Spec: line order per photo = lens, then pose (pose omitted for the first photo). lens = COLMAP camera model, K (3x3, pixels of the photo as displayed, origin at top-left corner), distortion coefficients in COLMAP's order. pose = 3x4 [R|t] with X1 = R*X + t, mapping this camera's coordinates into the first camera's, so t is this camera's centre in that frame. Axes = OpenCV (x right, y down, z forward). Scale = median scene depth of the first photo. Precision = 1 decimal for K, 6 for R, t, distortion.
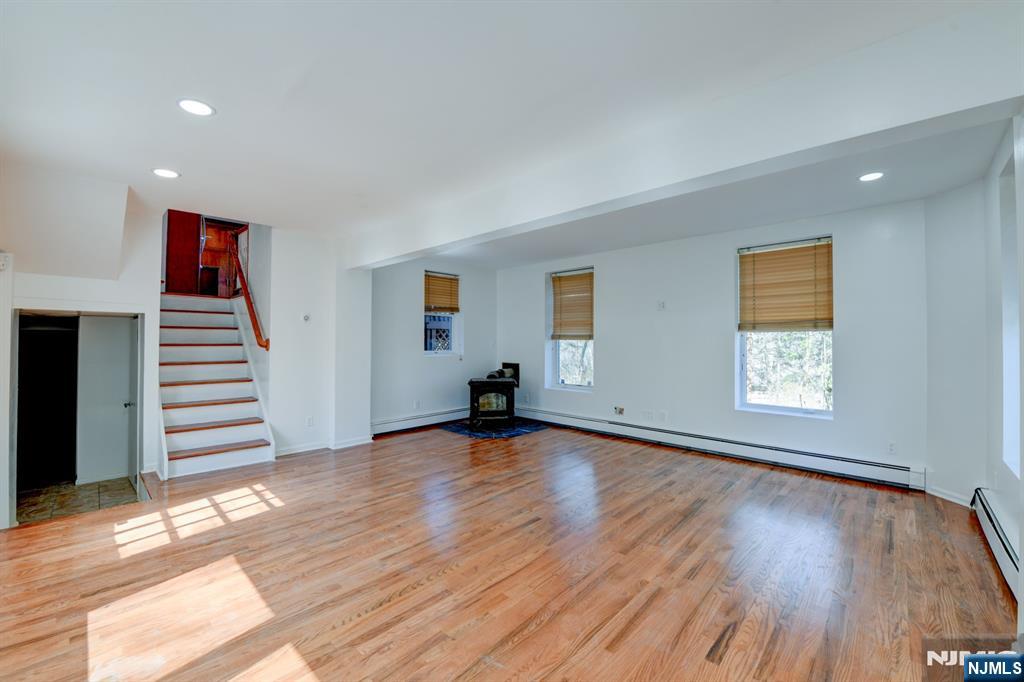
lens RADIAL K [[416.1, 0, 518.6], [0, 416.1, 340.8], [0, 0, 1]] dist [-0.010949, -0.000048]
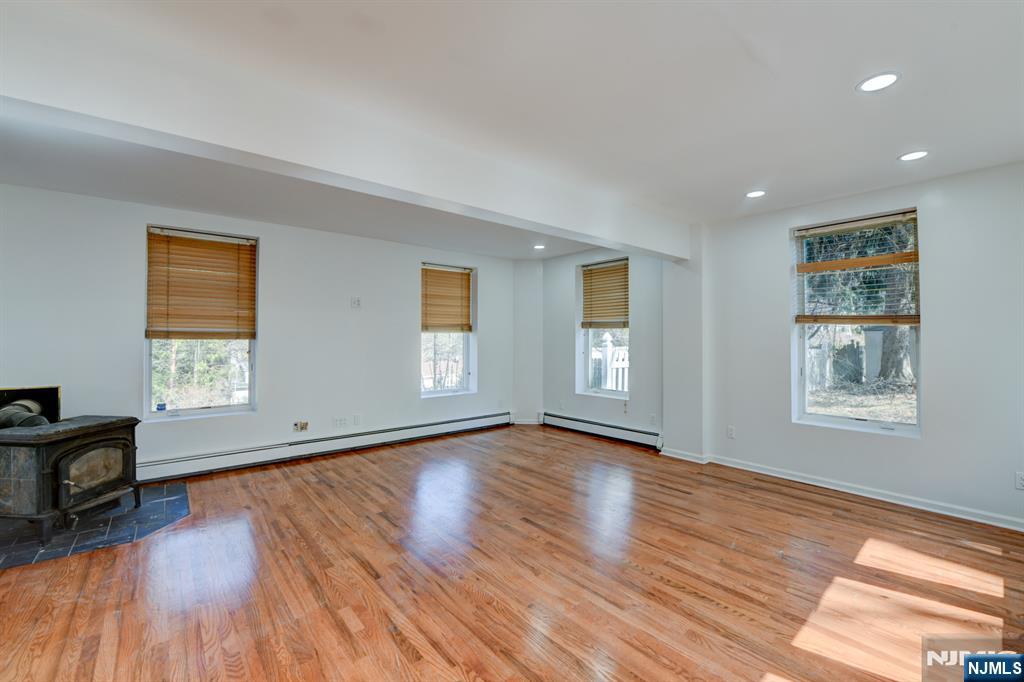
lens RADIAL K [[416.1, 0, 518.7], [0, 416.1, 335.7], [0, 0, 1]] dist [-0.010949, -0.000048]
pose [[0.107830, 0.006894, 0.994145, -0.871724], [-0.001372, 0.999976, -0.006786, -0.005094], [-0.994168, -0.000632, 0.107836, 0.830704]]
